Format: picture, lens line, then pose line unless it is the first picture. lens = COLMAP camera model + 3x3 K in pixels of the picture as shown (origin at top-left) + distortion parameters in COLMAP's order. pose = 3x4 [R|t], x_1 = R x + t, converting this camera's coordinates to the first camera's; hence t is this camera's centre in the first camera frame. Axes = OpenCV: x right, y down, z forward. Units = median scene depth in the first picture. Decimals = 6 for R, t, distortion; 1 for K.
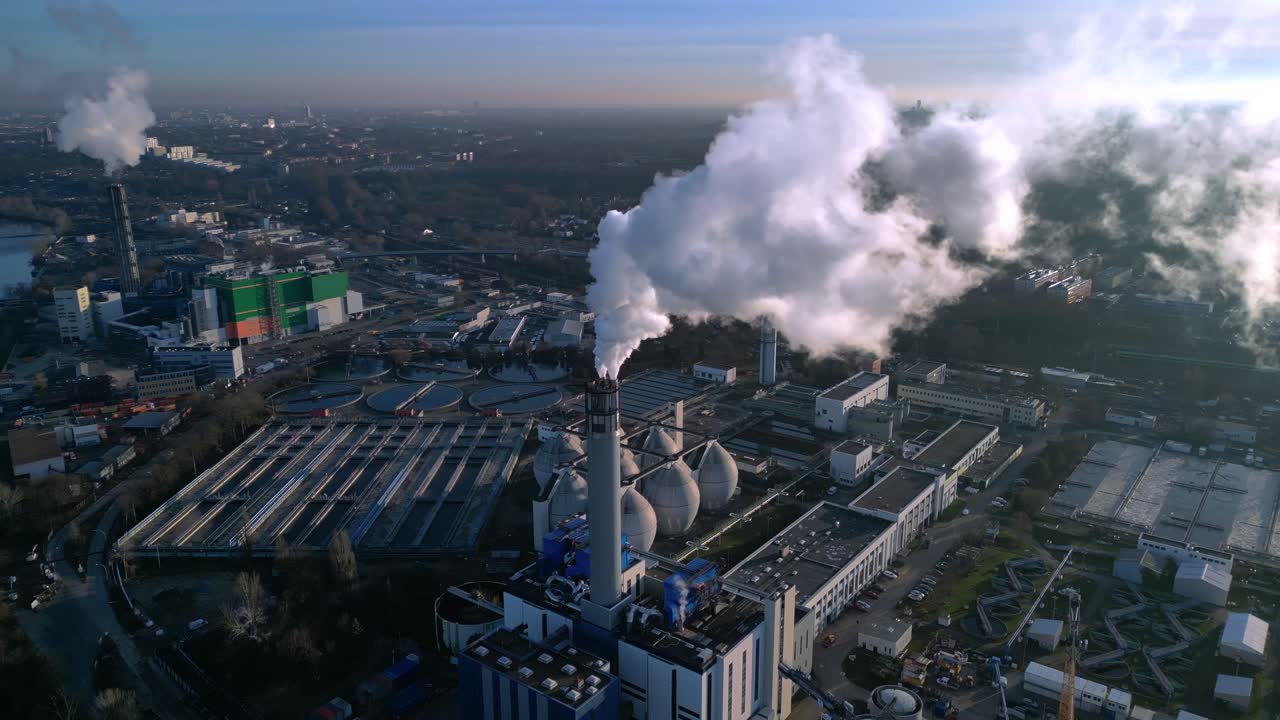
lens RADIAL K [[938.0, 0, 638.7], [0, 938.0, 358.9], [0, 0, 1]] dist [0.015487, 0.000201]
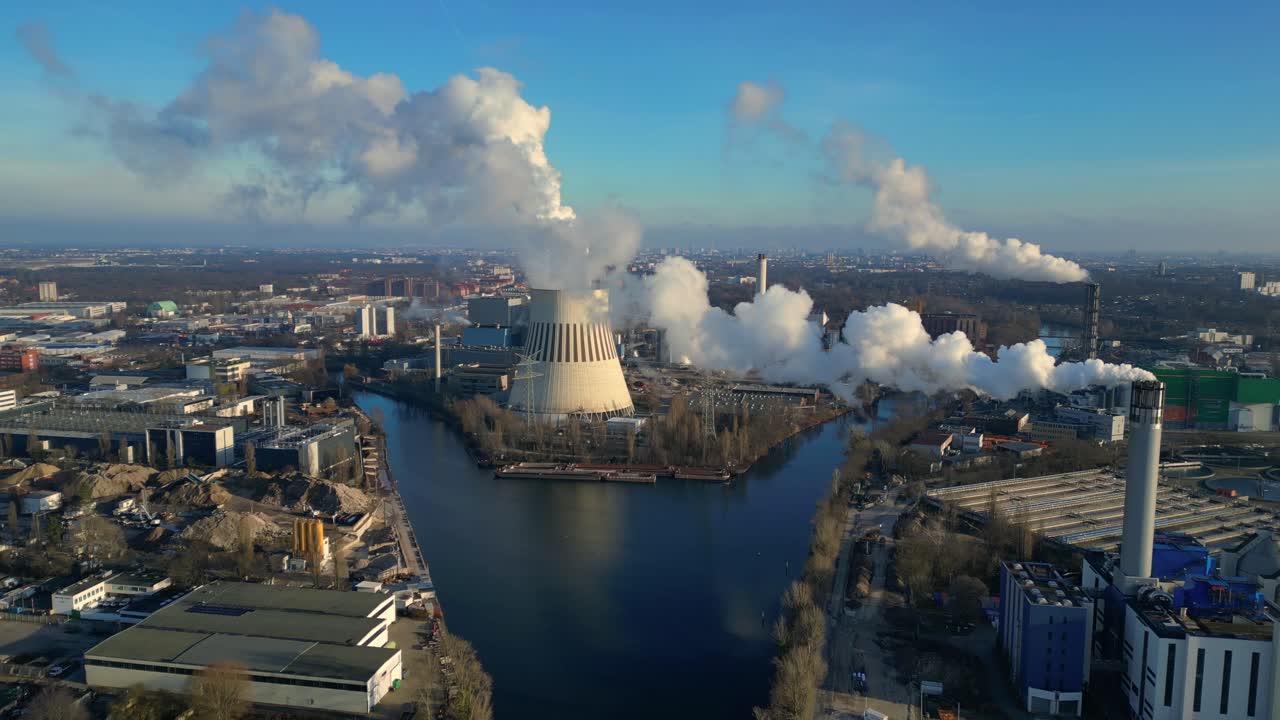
lens RADIAL K [[938.0, 0, 639.7], [0, 938.0, 358.3], [0, 0, 1]] dist [0.015487, 0.000201]
pose [[0.467341, 0.116749, -0.876335, 0.493131], [-0.245918, 0.969289, -0.002012, 0.110013], [0.849186, 0.216447, 0.481699, -0.109568]]
